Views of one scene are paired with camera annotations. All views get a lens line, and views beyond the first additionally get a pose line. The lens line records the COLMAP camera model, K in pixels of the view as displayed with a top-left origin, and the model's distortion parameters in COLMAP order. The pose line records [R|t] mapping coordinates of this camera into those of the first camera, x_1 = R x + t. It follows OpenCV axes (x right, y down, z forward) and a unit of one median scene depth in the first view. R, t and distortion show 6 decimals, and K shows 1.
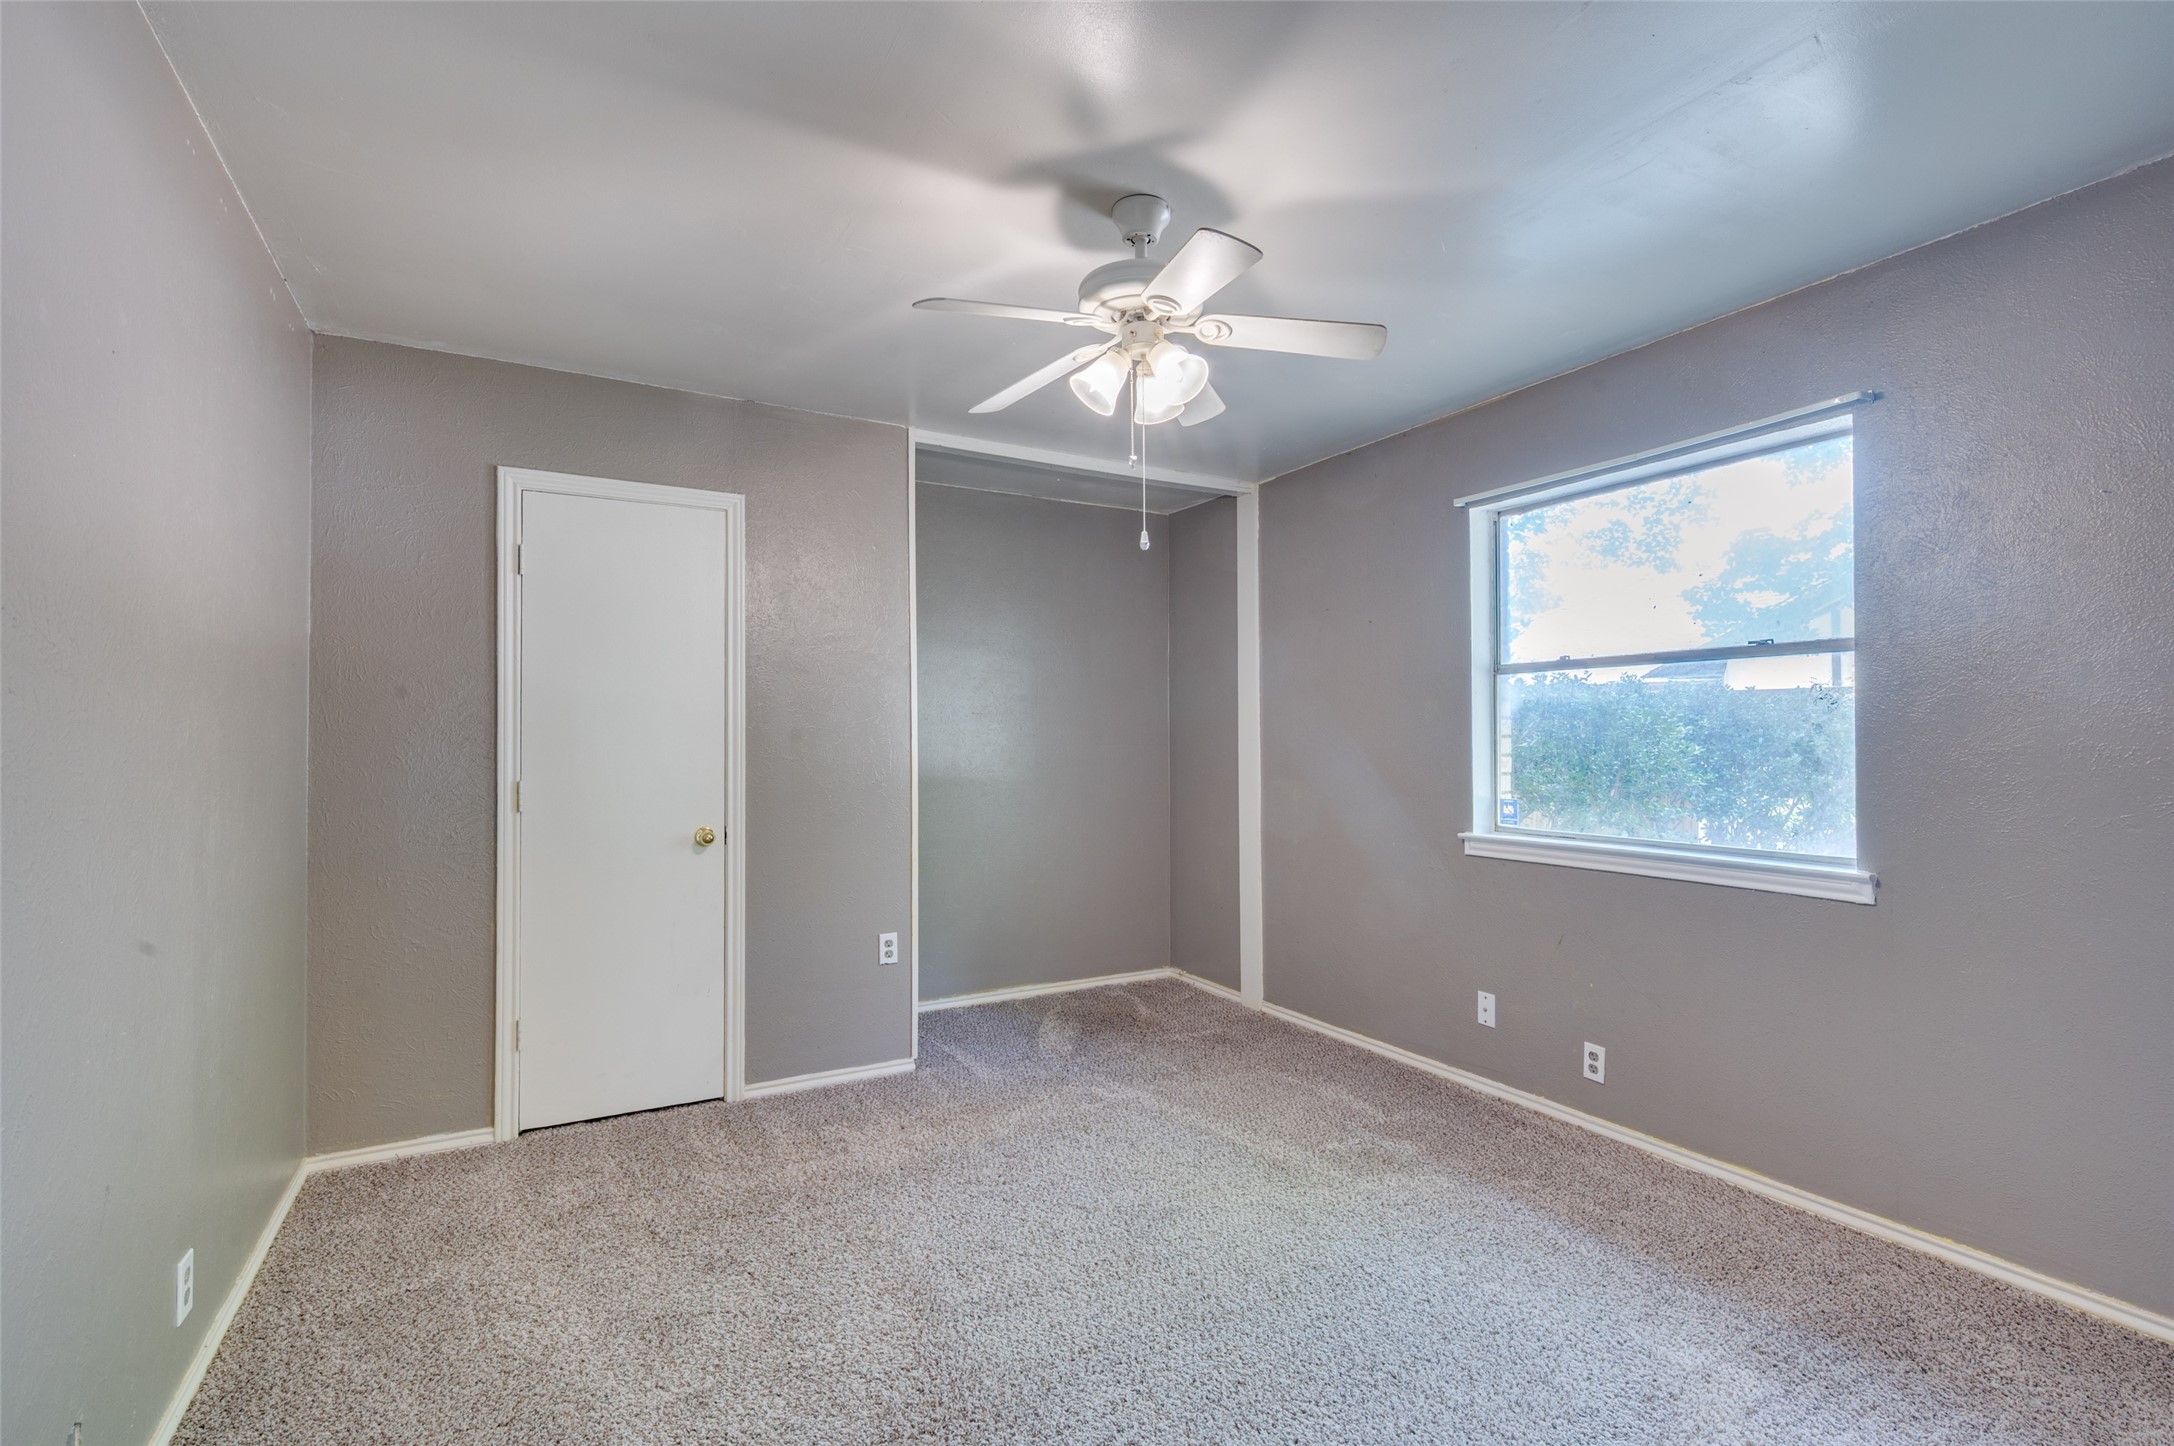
lens RADIAL K [[1001.8, 0, 1094.8], [0, 1001.8, 731.2], [0, 0, 1]] dist [0.001087, -0.001440]
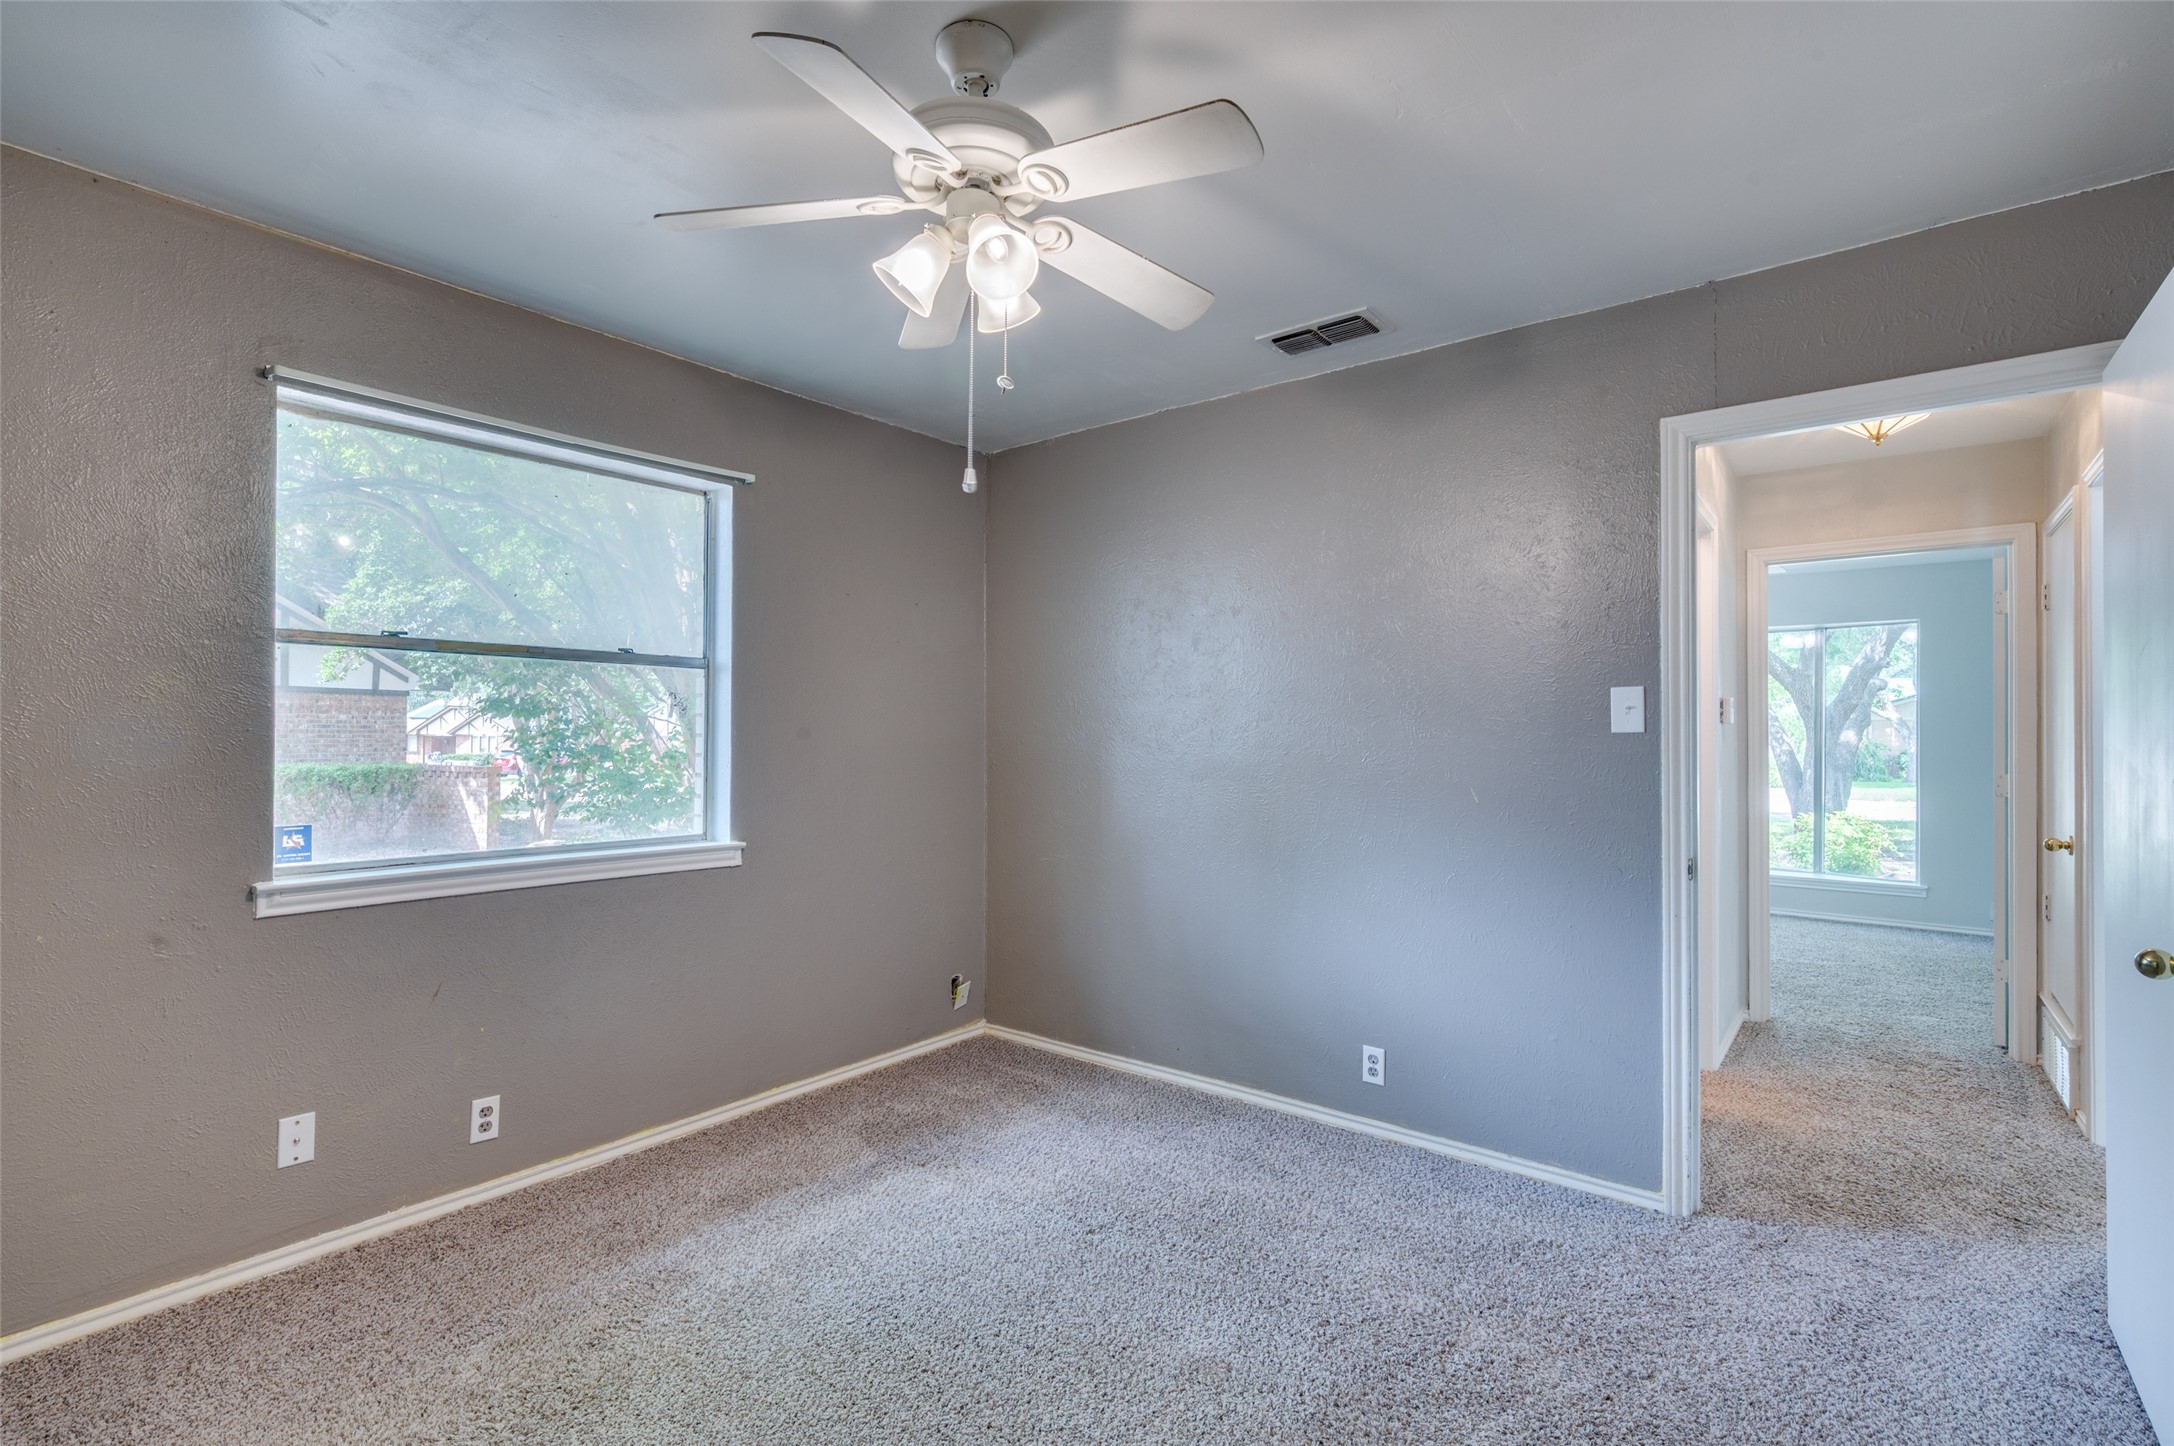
lens RADIAL K [[1001.8, 0, 1094.6], [0, 1001.8, 729.4], [0, 0, 1]] dist [0.001087, -0.001440]
pose [[-0.394887, 0.007581, 0.918699, -0.482150], [-0.011291, 0.999850, -0.013104, 0.005394], [-0.918660, -0.015547, -0.394742, 0.853060]]
